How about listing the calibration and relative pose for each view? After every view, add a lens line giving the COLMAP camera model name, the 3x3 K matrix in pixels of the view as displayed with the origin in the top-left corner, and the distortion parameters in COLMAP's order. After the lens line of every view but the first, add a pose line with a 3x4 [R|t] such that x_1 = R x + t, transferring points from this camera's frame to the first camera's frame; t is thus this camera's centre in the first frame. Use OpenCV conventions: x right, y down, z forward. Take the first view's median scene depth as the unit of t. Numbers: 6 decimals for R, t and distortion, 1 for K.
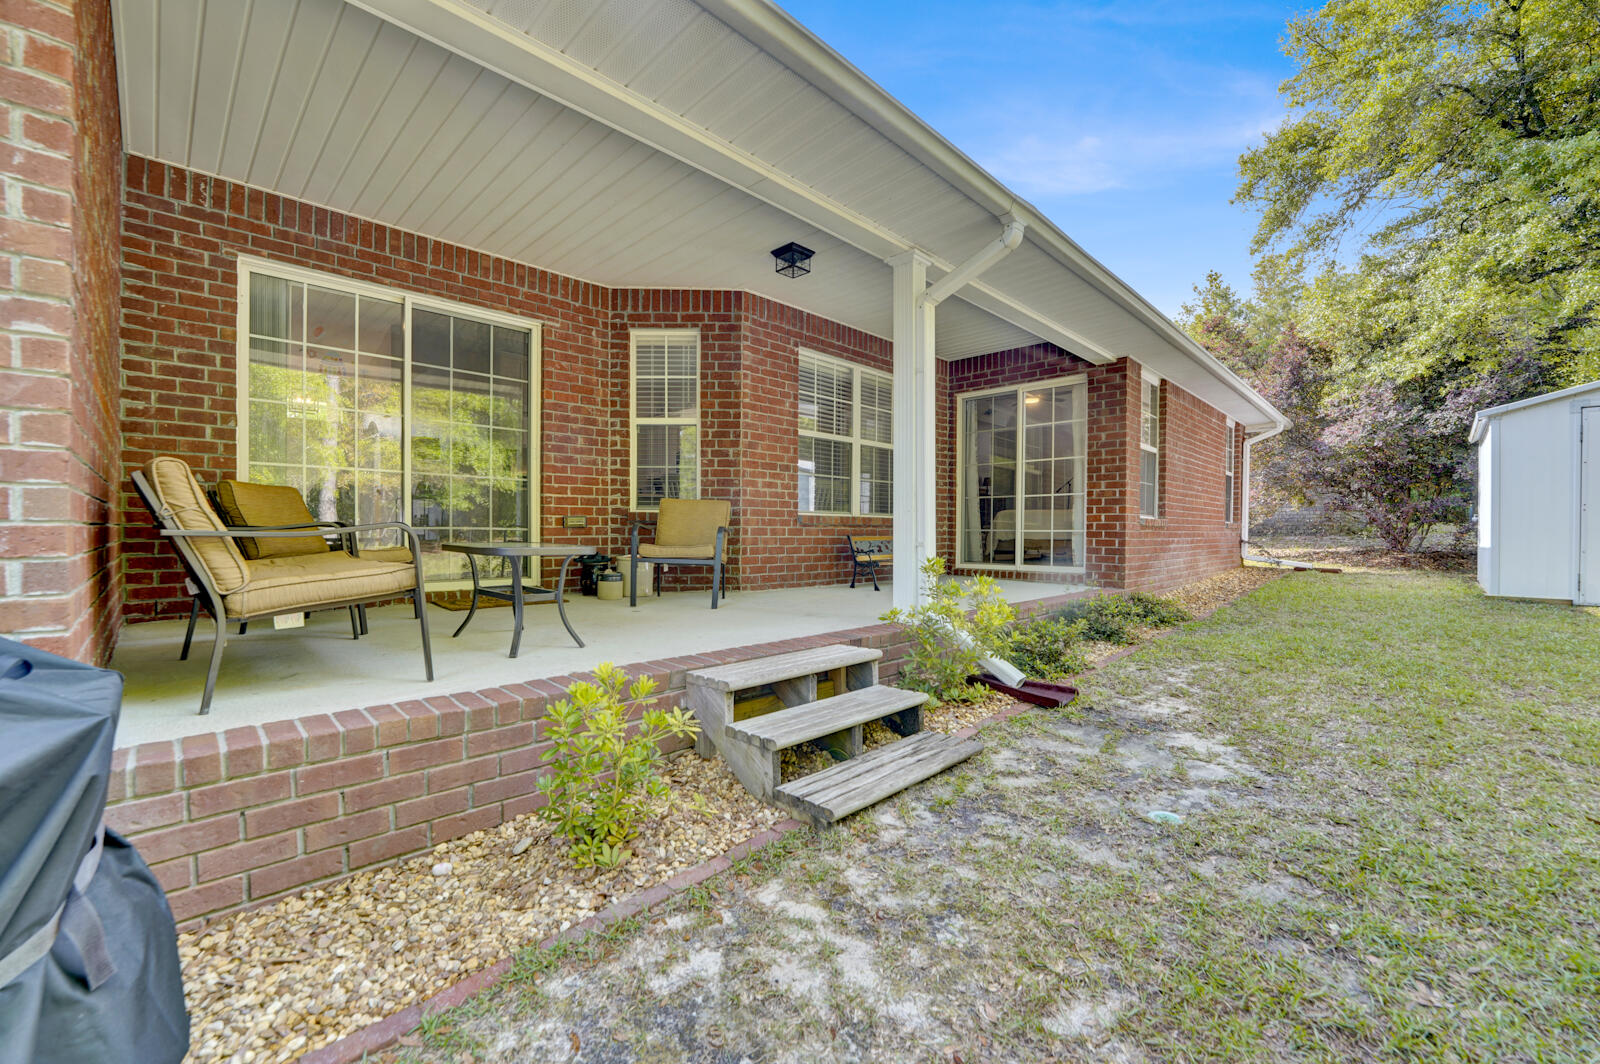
lens RADIAL K [[648.5, 0, 792.8], [0, 648.5, 540.2], [0, 0, 1]] dist [-0.031892, 0.004543]
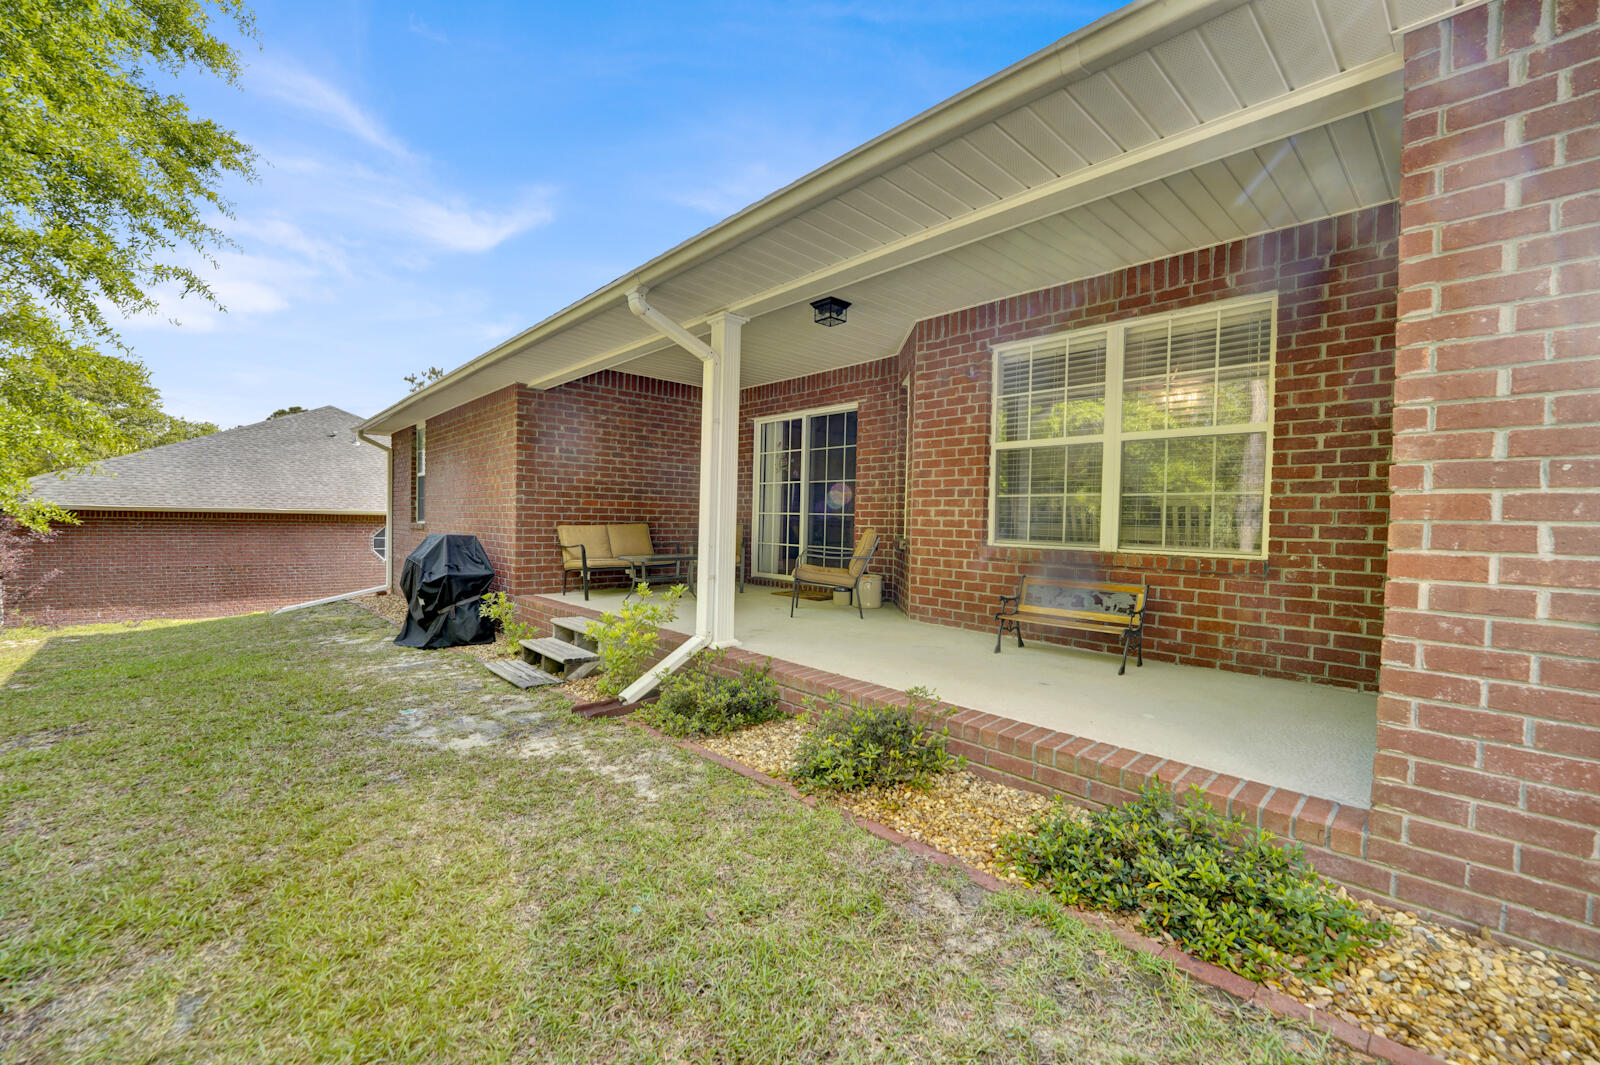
lens RADIAL K [[648.5, 0, 792.8], [0, 648.5, 540.7], [0, 0, 1]] dist [-0.031892, 0.004543]
pose [[-0.045623, 0.023745, -0.998676, 1.410619], [-0.038347, 0.998939, 0.025503, -0.094914], [0.998222, 0.039460, -0.044664, 1.288020]]
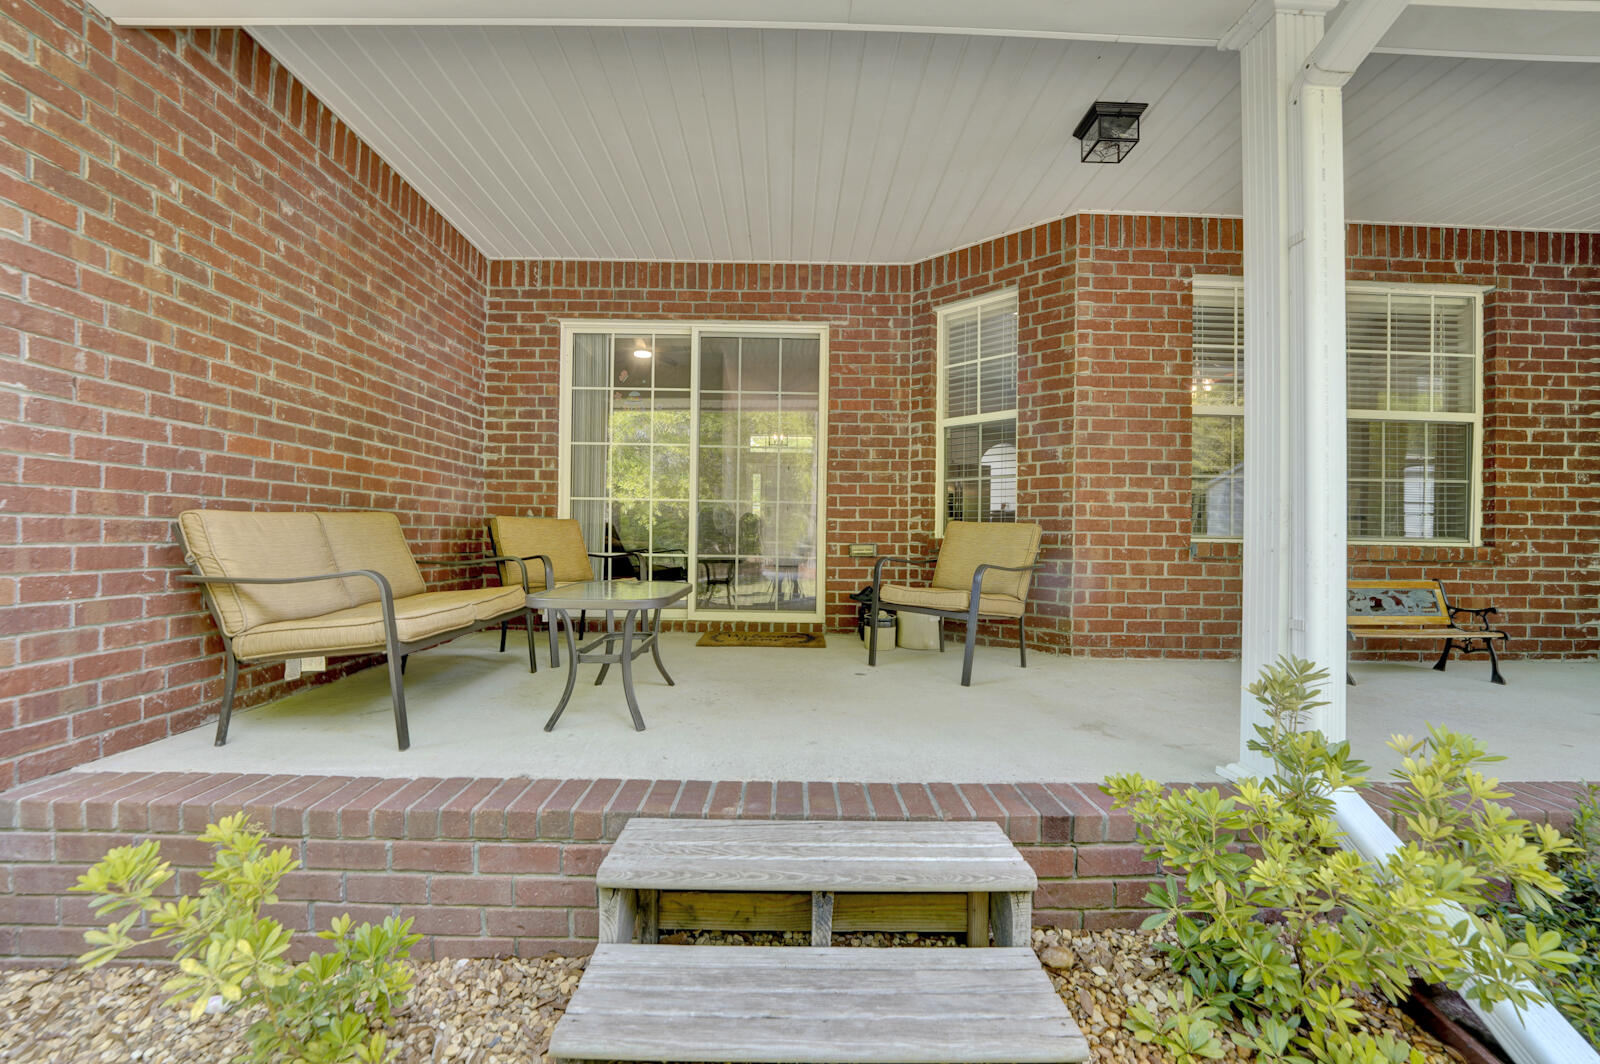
lens RADIAL K [[648.5, 0, 792.8], [0, 648.5, 540.2], [0, 0, 1]] dist [-0.031892, 0.004543]
pose [[0.715483, 0.005698, -0.698607, 0.269534], [-0.020655, 0.999702, -0.013001, -0.041251], [0.698324, 0.023732, 0.715388, 0.470580]]
